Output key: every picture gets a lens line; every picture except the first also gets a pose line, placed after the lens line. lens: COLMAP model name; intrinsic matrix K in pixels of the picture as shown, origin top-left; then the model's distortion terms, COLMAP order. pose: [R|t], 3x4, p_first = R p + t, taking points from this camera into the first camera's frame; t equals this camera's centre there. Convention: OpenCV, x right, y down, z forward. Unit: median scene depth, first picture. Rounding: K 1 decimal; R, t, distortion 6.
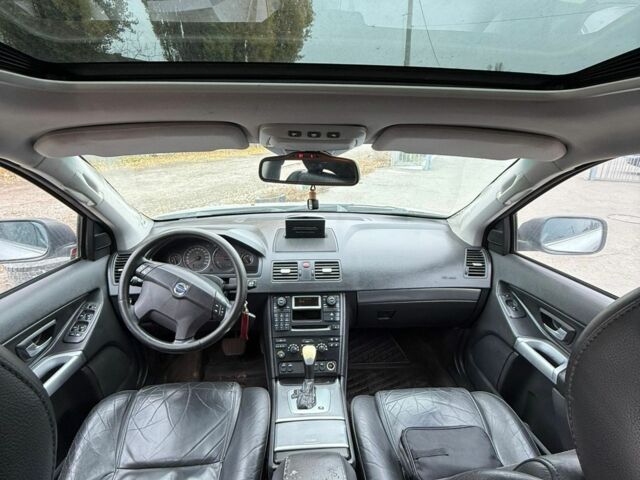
lens RADIAL K [[362.5, 0, 320.0], [0, 362.5, 240.0], [0, 0, 1]] dist [0.001838, 0.000733]
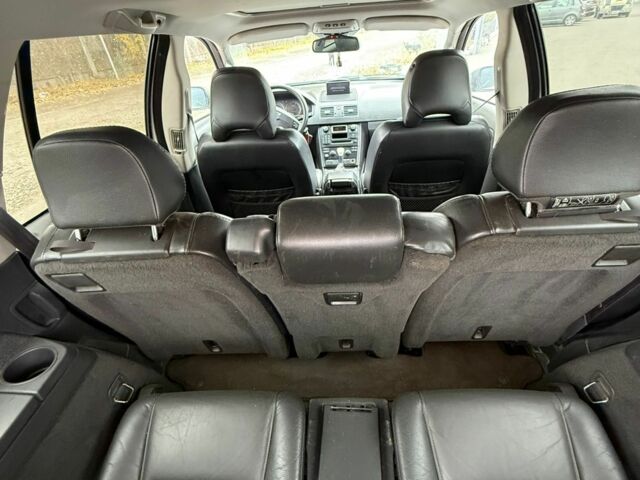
lens RADIAL K [[344.2, 0, 320.0], [0, 344.2, 240.0], [0, 0, 1]] dist [0.002212, 0.002478]
pose [[0.991938, -0.007238, -0.126520, 0.081451], [0.041707, 0.961396, 0.271990, 0.234711], [0.119667, -0.275074, 0.953947, -0.821442]]
